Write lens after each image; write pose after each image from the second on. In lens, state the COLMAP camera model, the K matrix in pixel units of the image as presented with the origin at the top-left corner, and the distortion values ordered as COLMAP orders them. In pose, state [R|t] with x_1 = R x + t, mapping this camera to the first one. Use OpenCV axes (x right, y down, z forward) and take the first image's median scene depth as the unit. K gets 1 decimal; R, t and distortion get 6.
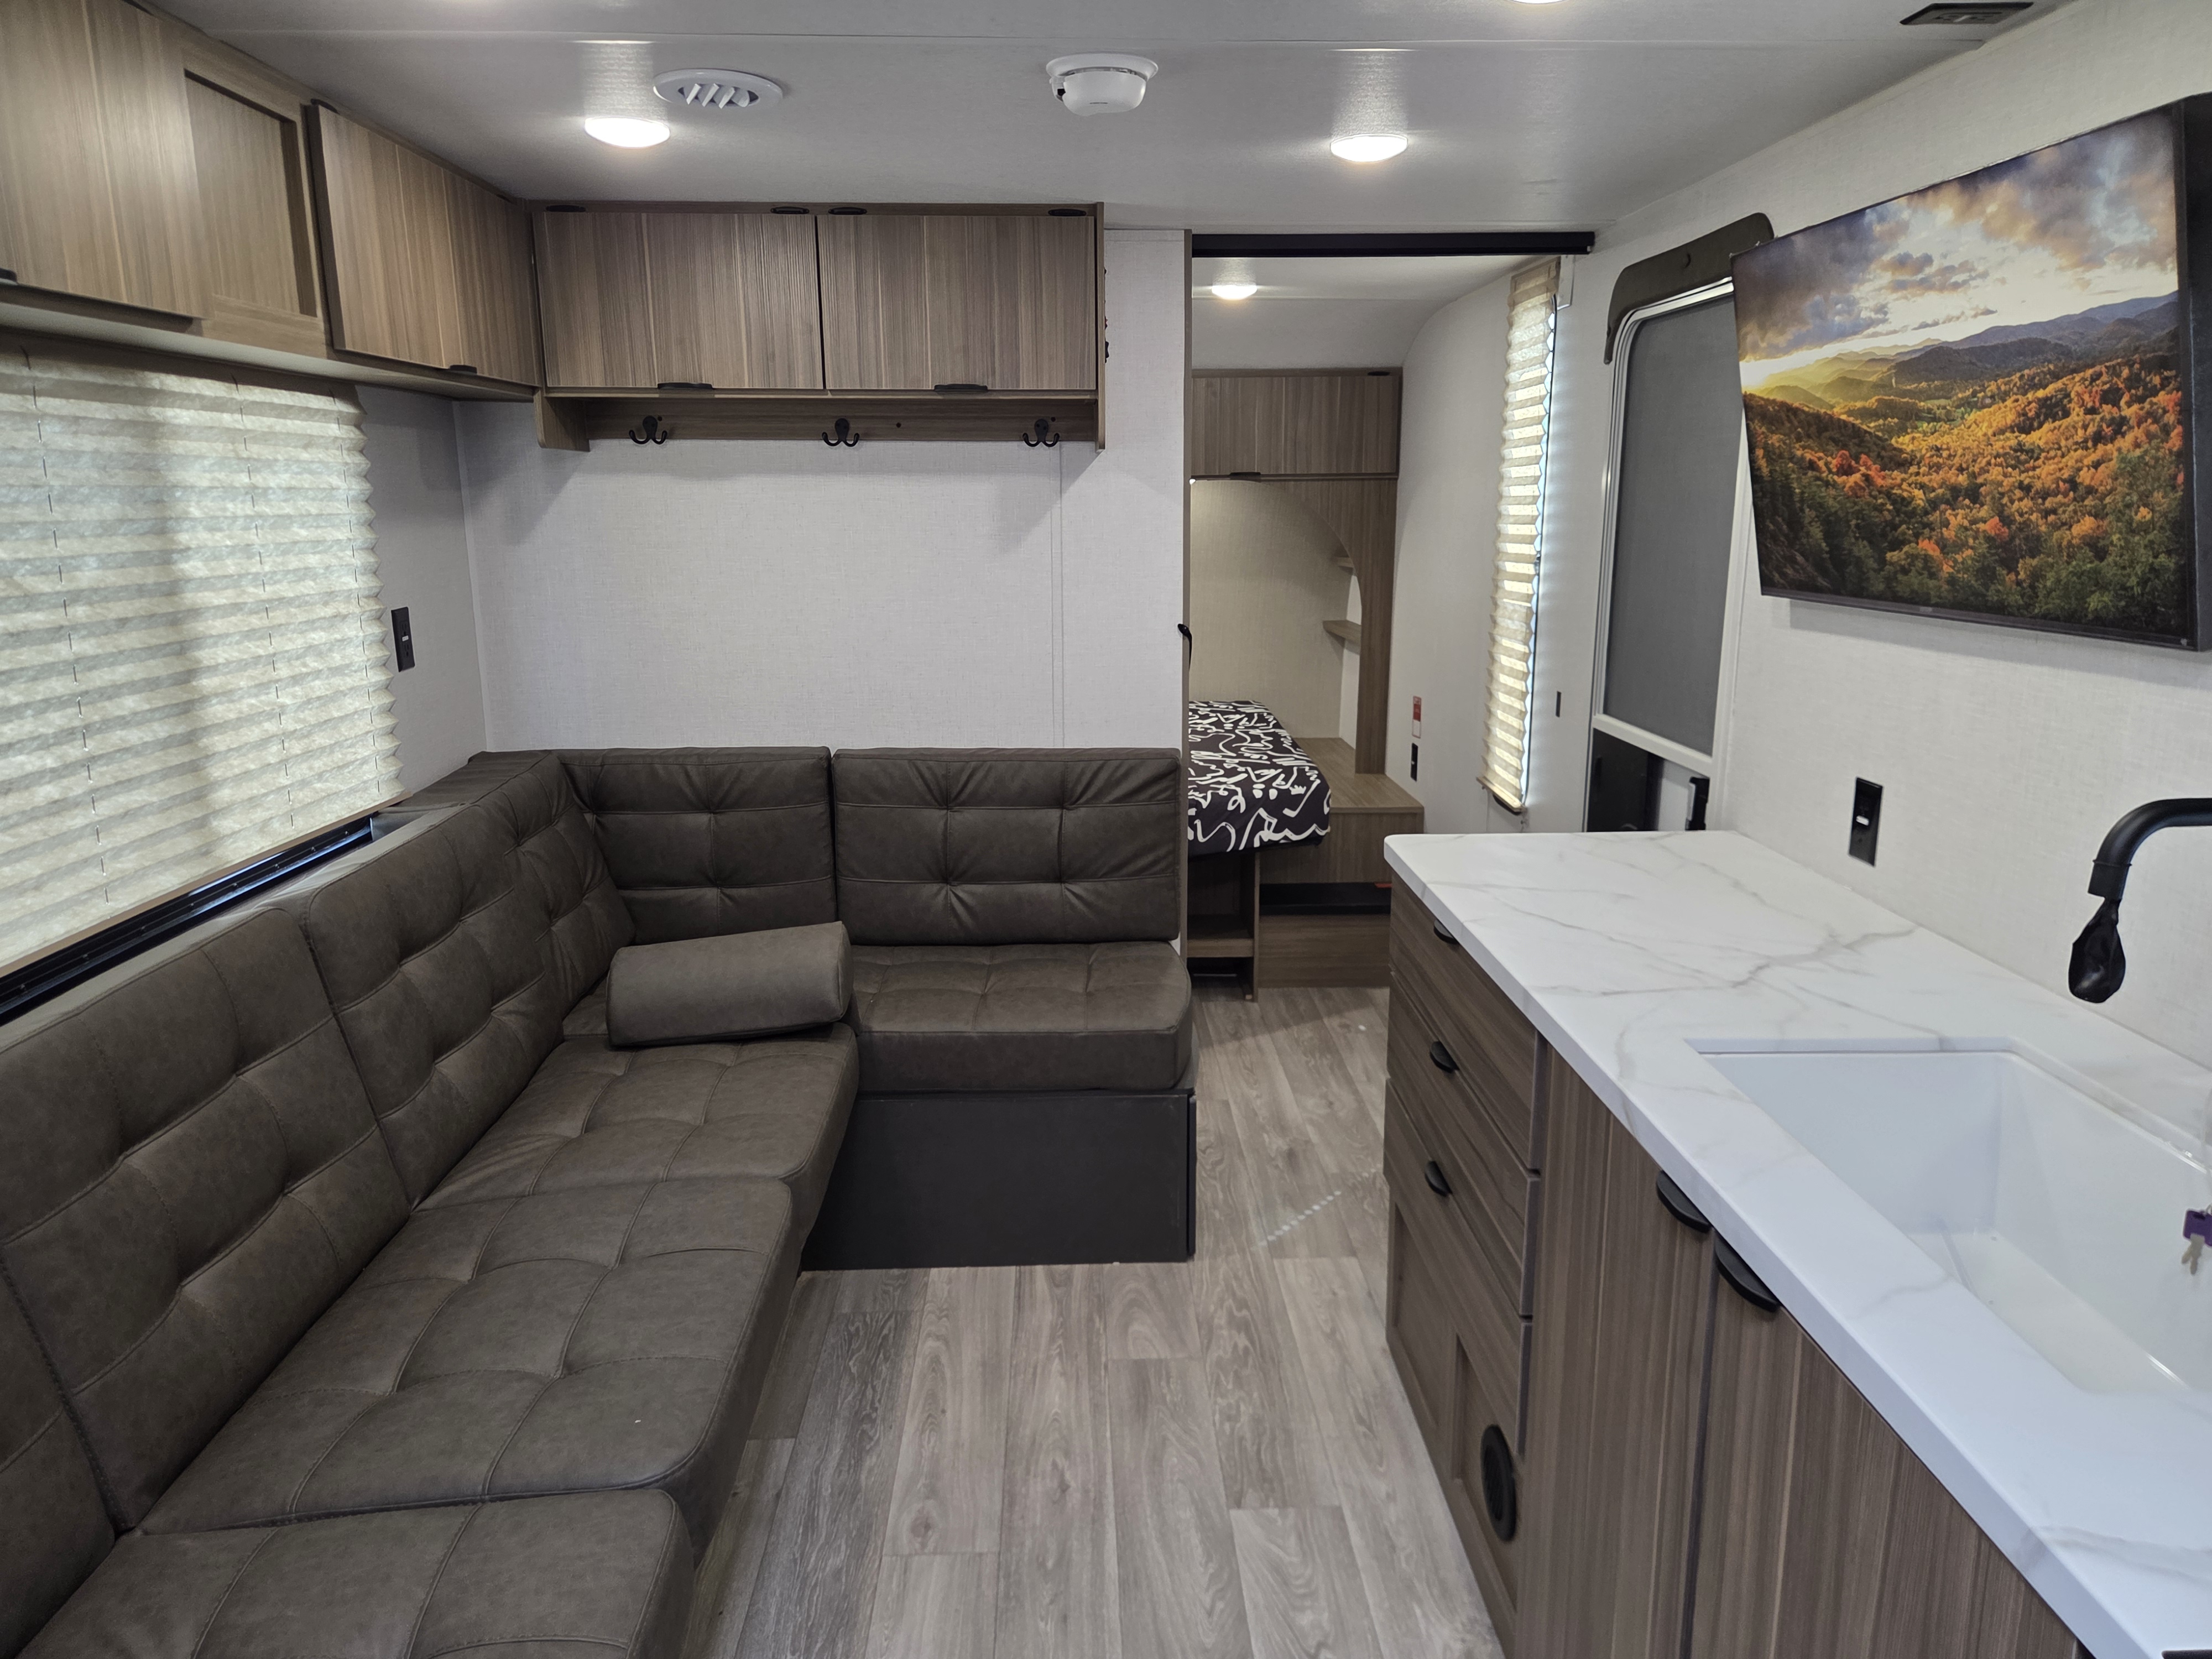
lens RADIAL K [[1500.2, 0, 1109.5], [0, 1500.2, 830.7], [0, 0, 1]] dist [0.046414, -0.009427]
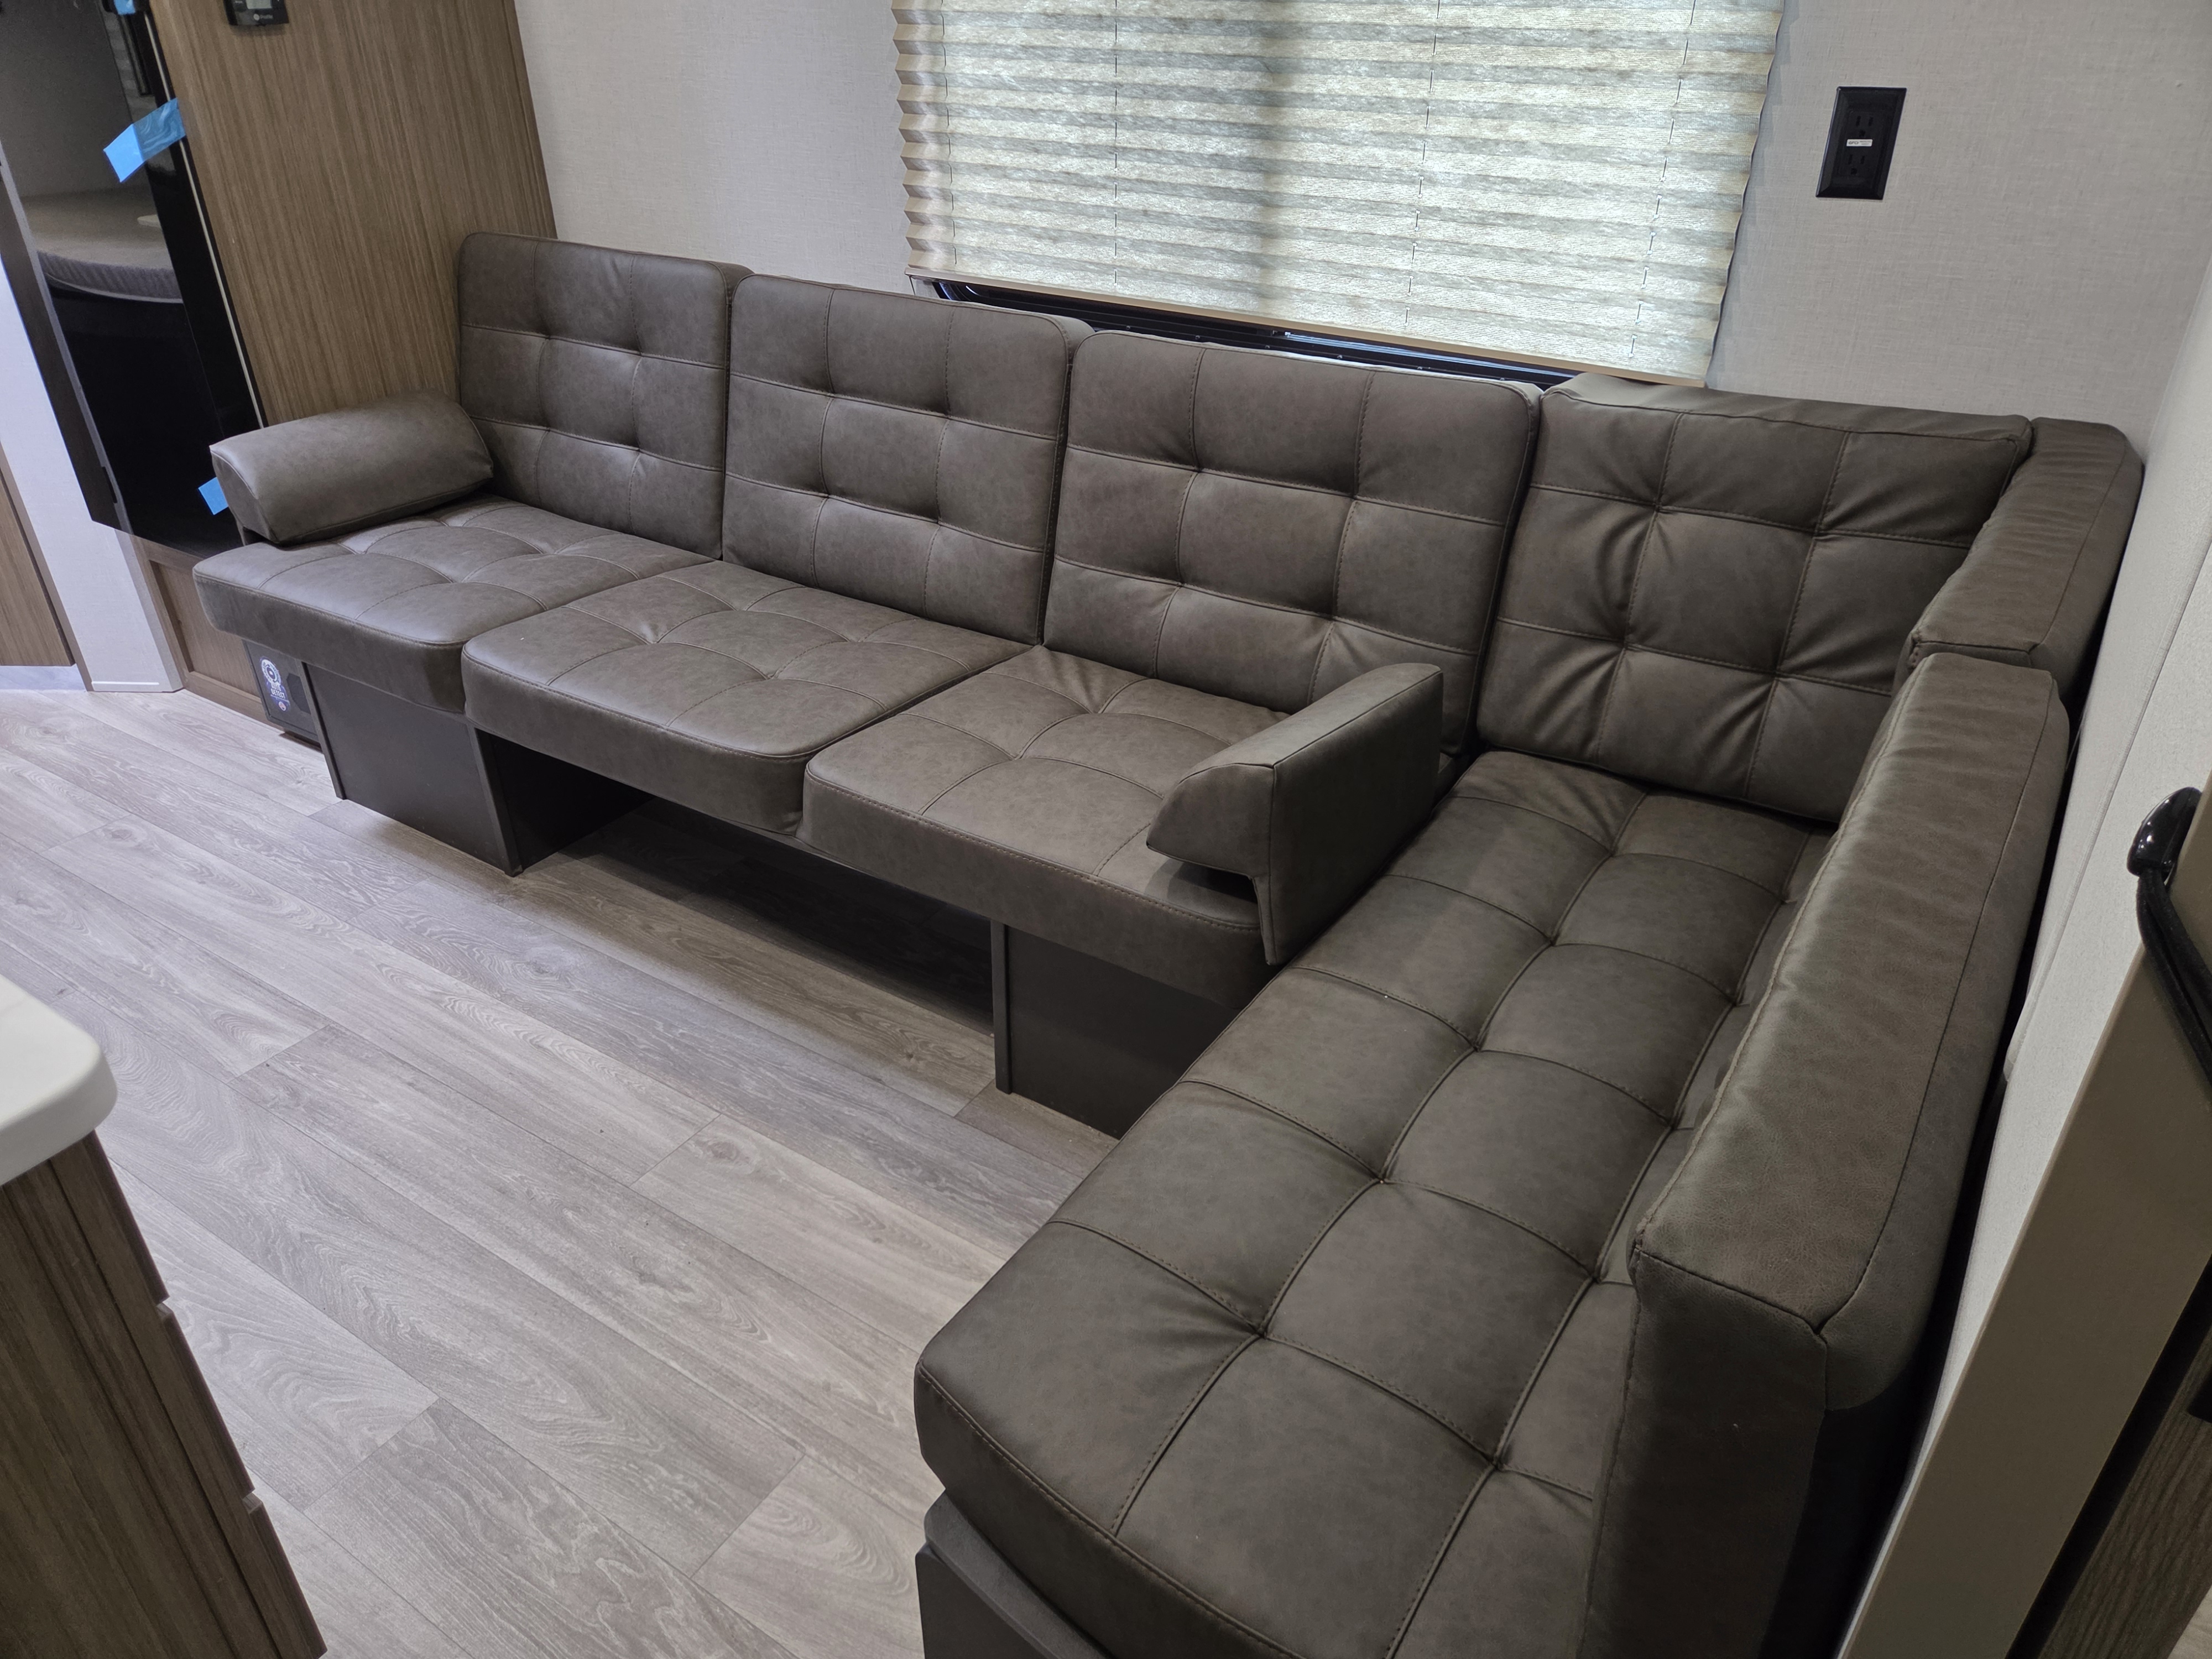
lens RADIAL K [[1500.2, 0, 1112.3], [0, 1500.2, 809.9], [0, 0, 1]] dist [0.046414, -0.009427]
pose [[-0.573034, 0.429435, -0.698010, 0.297160], [-0.168663, 0.771689, 0.613228, -0.313232], [0.801988, 0.469129, -0.369774, 1.436221]]
